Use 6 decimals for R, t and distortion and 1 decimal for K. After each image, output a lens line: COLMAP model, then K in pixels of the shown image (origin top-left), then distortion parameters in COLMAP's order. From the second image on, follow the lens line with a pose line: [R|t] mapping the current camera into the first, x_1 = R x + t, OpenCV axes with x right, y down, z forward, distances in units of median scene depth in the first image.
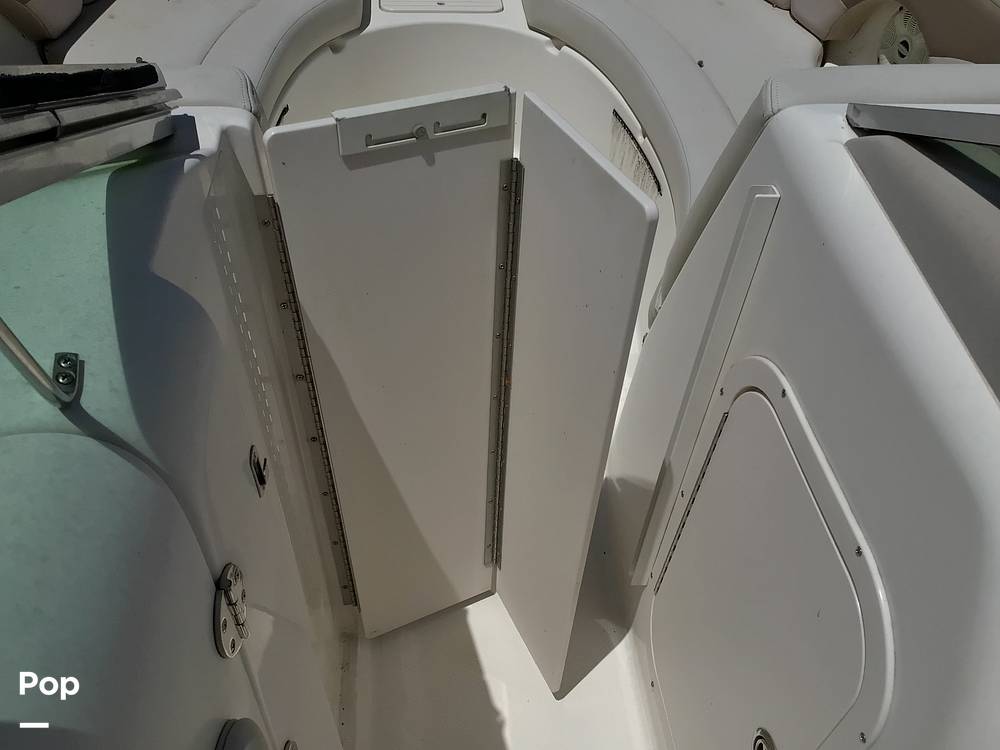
lens RADIAL K [[896.0, 0, 496.9], [0, 896.0, 356.1], [0, 0, 1]] dist [0.099844, -0.171653]
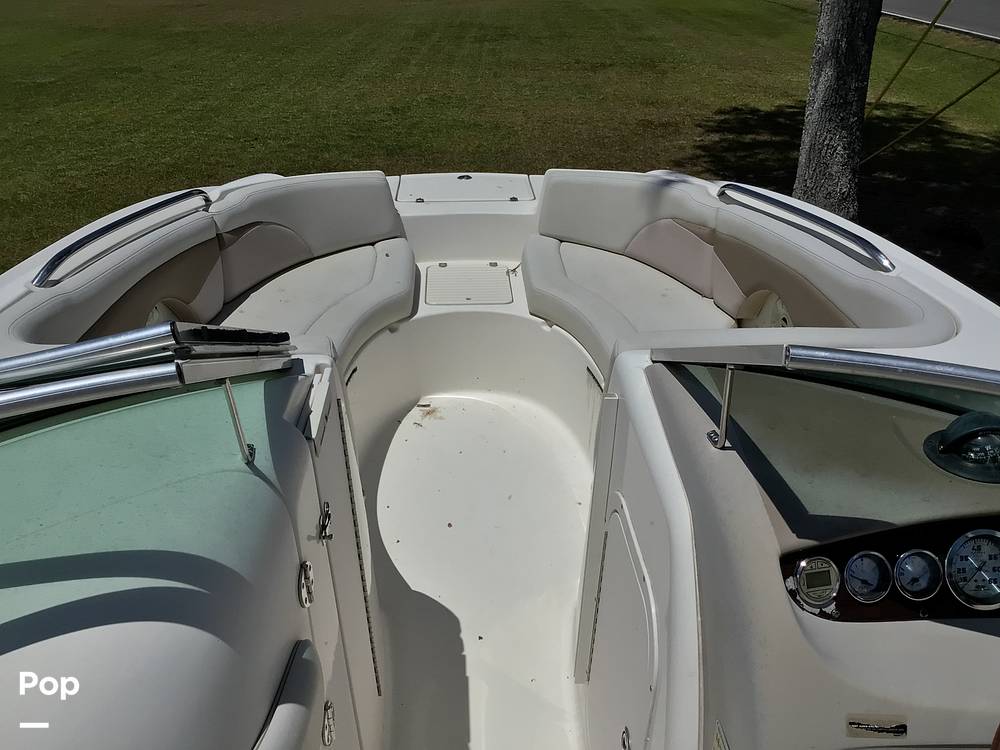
lens RADIAL K [[896.8, 0, 503.8], [0, 896.8, 374.4], [0, 0, 1]] dist [0.108840, -0.182488]
pose [[0.997758, -0.013030, -0.065645, 0.230027], [-0.005814, 0.960282, -0.278971, 0.314079], [0.066673, 0.278727, 0.958053, -0.838060]]
